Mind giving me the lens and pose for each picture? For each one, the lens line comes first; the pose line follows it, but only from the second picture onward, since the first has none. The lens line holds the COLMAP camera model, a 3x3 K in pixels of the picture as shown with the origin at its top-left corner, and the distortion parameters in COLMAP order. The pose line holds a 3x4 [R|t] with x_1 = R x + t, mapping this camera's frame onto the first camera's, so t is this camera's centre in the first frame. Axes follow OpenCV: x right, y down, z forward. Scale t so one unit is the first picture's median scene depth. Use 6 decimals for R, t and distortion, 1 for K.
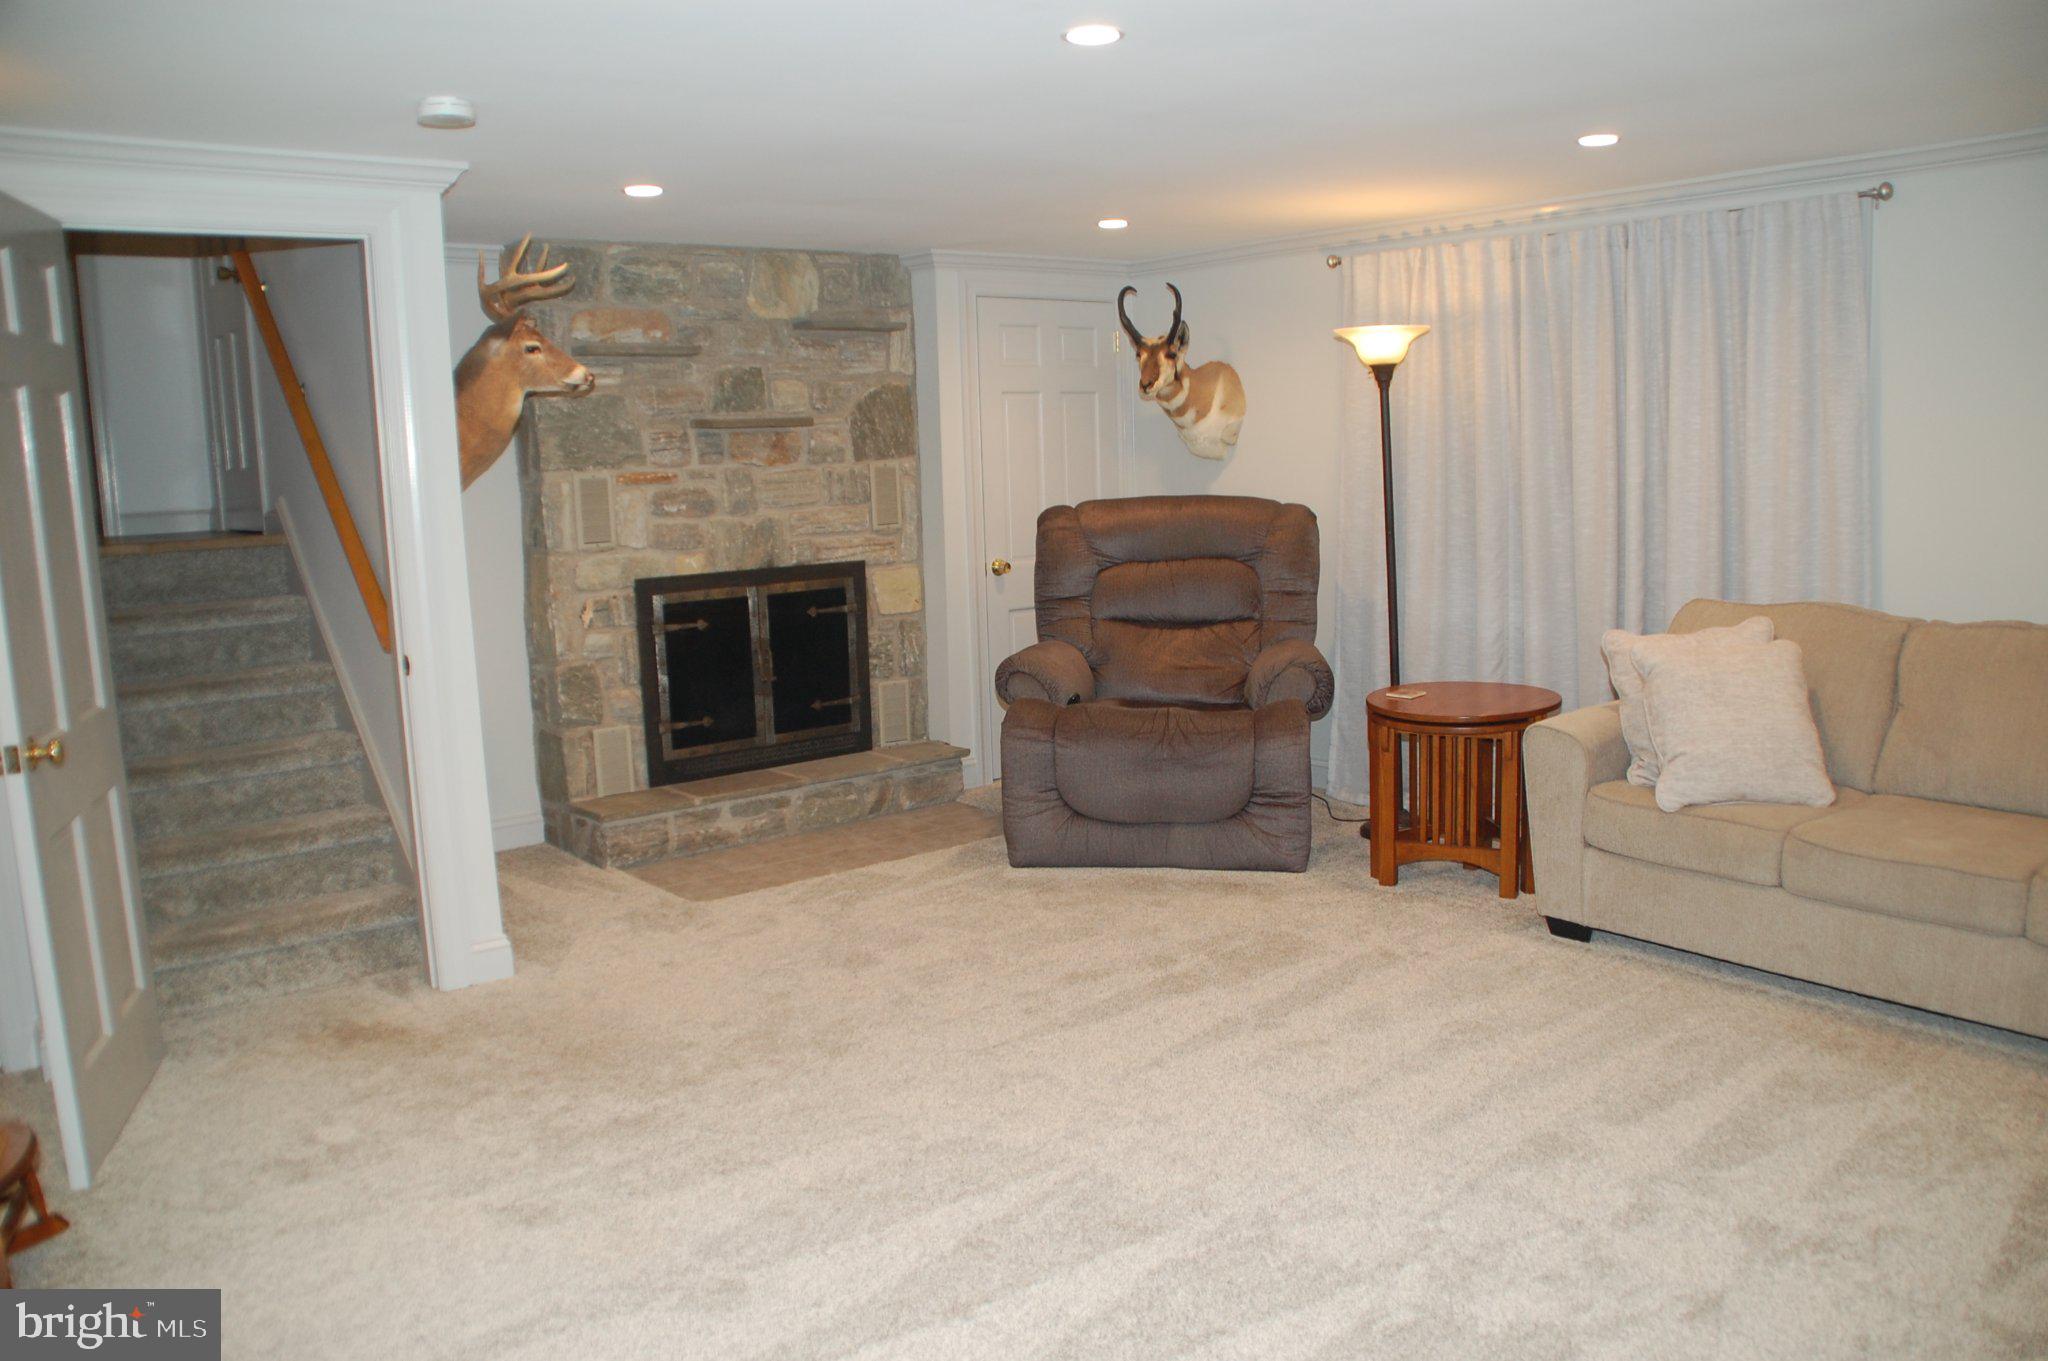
lens RADIAL K [[1587.9, 0, 1032.0], [0, 1587.9, 678.0], [0, 0, 1]] dist [-0.059237, 0.022751]
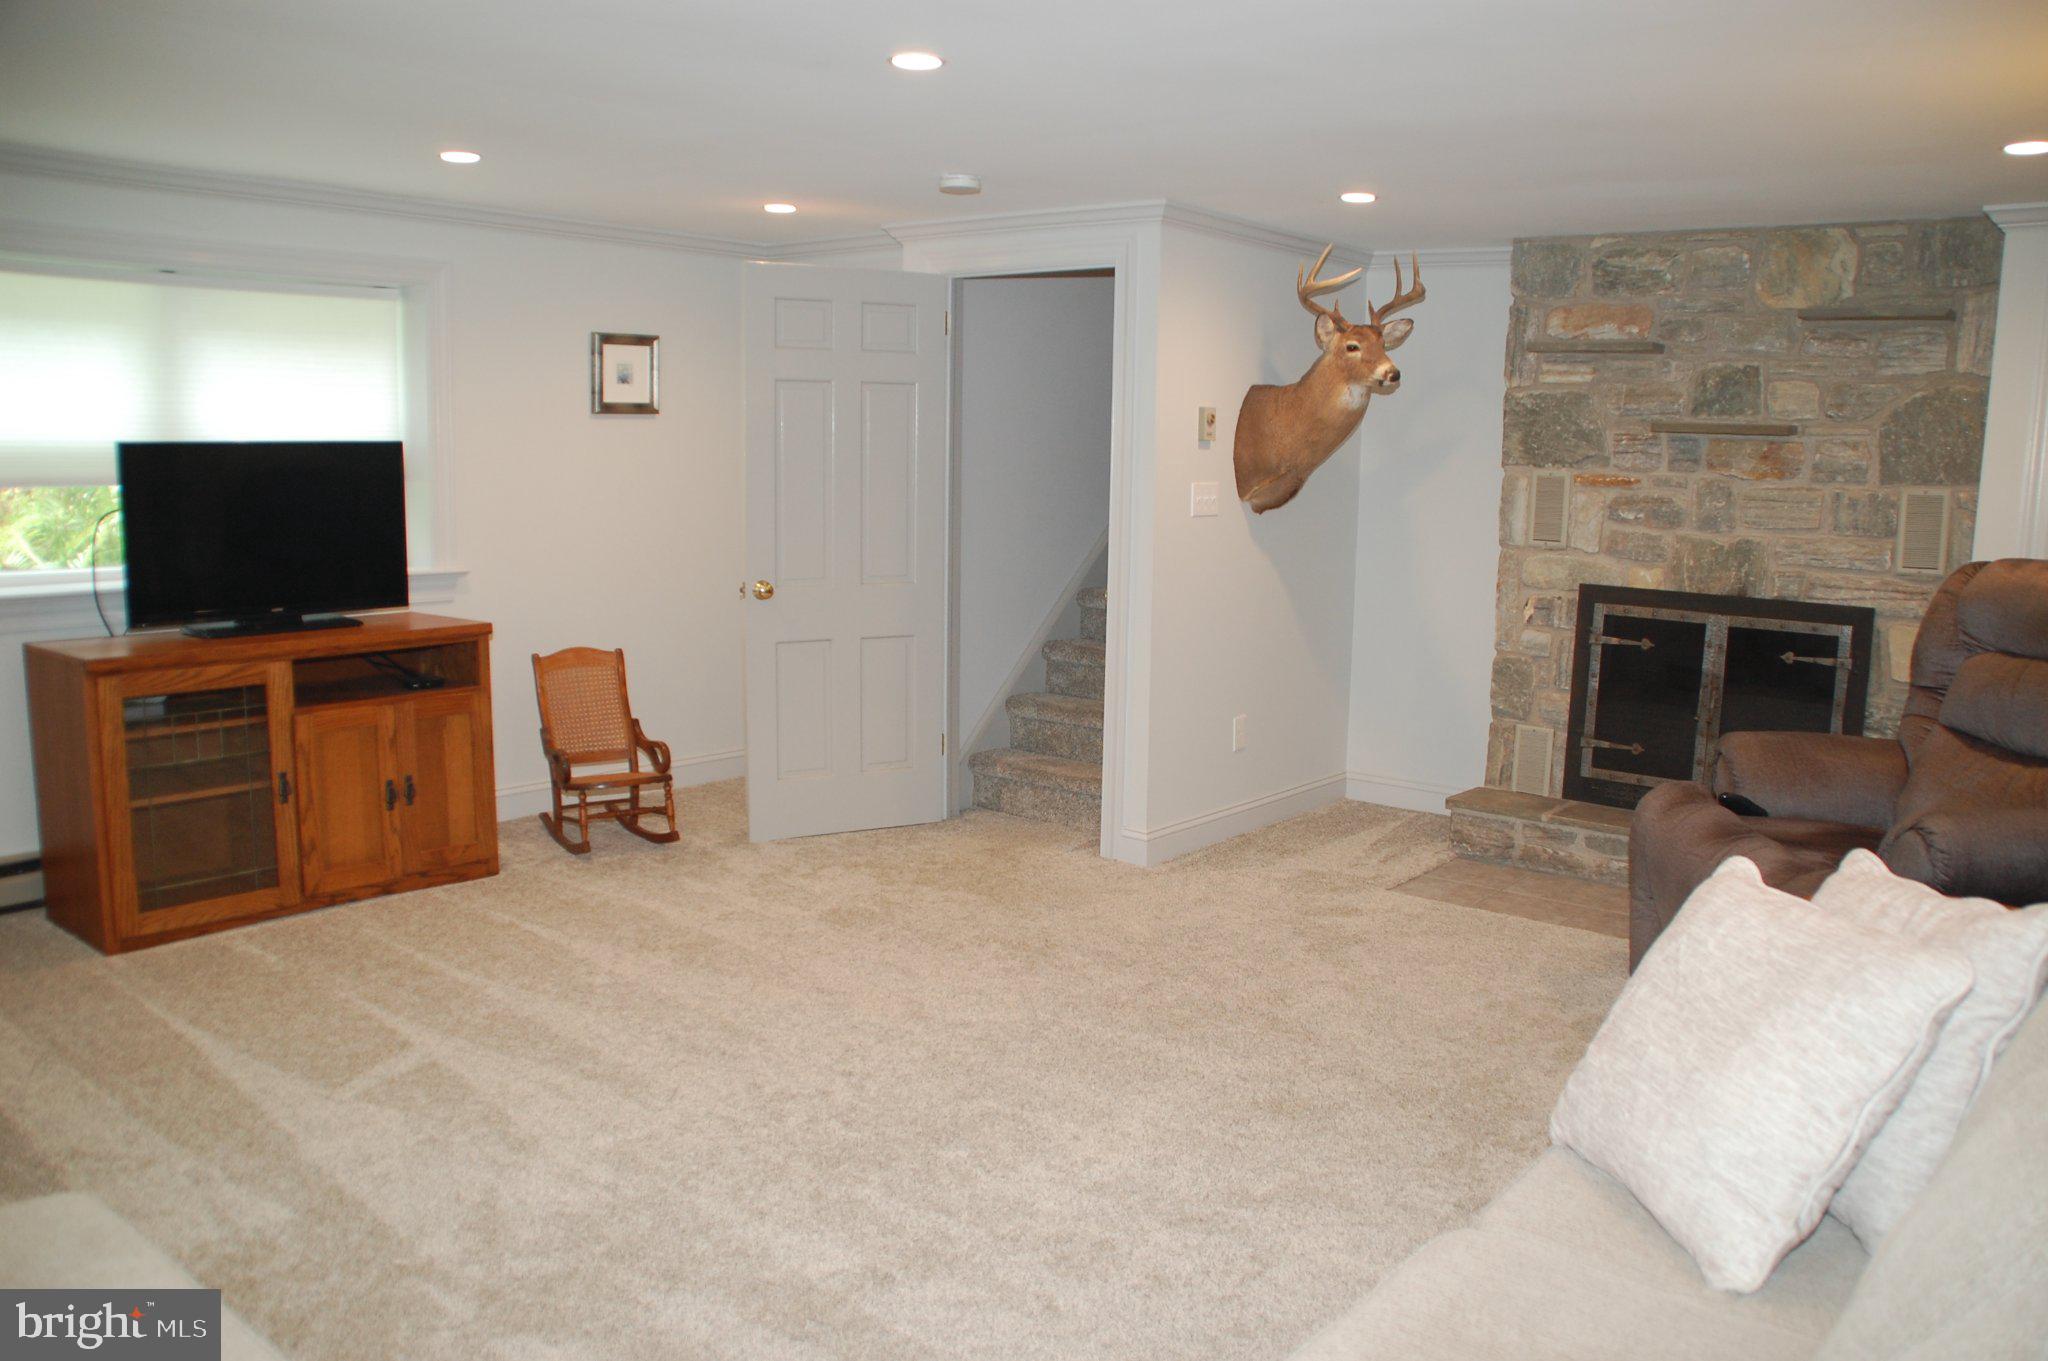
lens RADIAL K [[1587.9, 0, 1036.7], [0, 1587.9, 680.5], [0, 0, 1]] dist [-0.059237, 0.022751]
pose [[0.243002, 0.188715, -0.951492, 0.589122], [-0.178134, 0.972894, 0.147466, -0.086292], [0.953529, 0.133659, 0.270031, 0.422690]]
